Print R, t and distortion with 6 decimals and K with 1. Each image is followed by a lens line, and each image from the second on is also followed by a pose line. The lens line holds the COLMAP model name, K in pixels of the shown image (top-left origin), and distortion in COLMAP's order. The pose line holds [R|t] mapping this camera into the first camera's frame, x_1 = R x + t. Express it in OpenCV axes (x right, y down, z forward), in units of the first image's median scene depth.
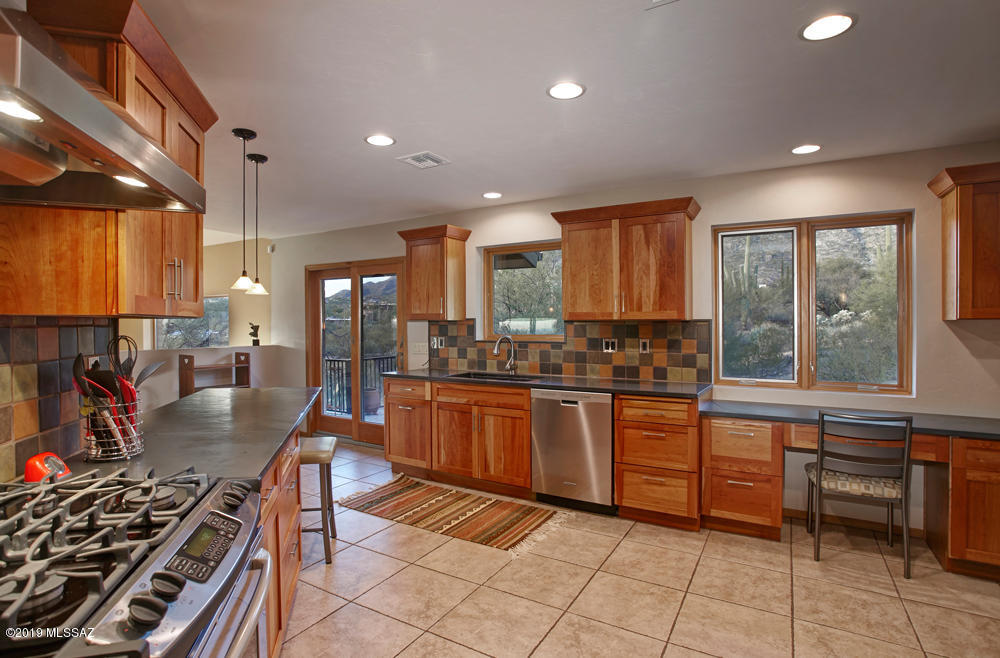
lens RADIAL K [[499.1, 0, 499.6], [0, 499.1, 327.9], [0, 0, 1]] dist [0.000291, 0.000026]
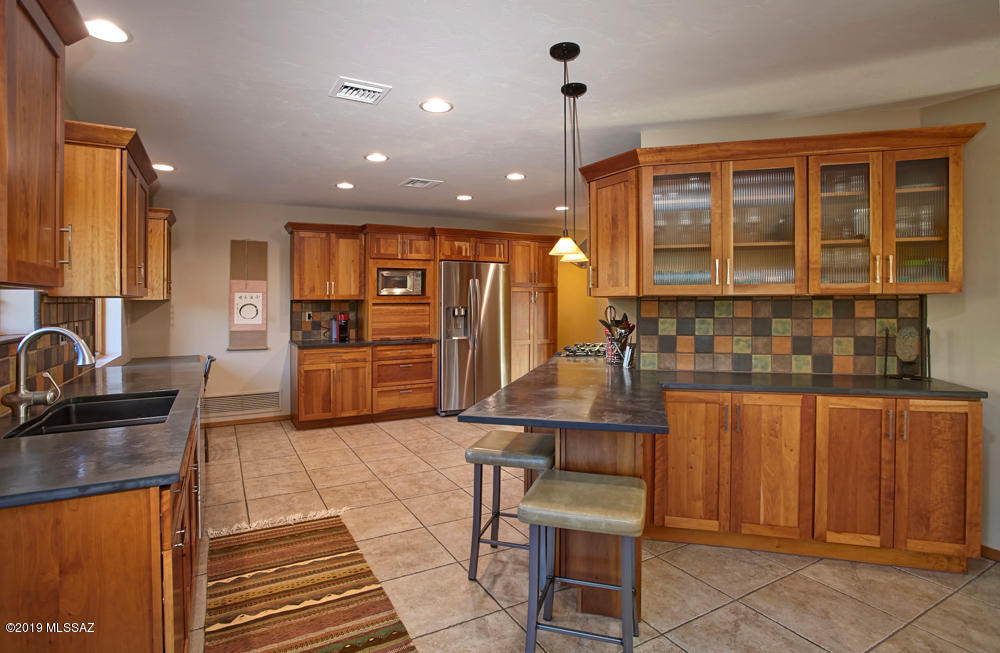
lens RADIAL K [[514.2, 0, 487.7], [0, 514.2, 302.1], [0, 0, 1]] dist [-0.000030, -0.000023]
pose [[-0.846225, -0.001762, 0.532822, -0.711420], [0.001931, 0.999978, 0.006374, -0.002516], [-0.532822, 0.006422, -0.846203, 1.523663]]
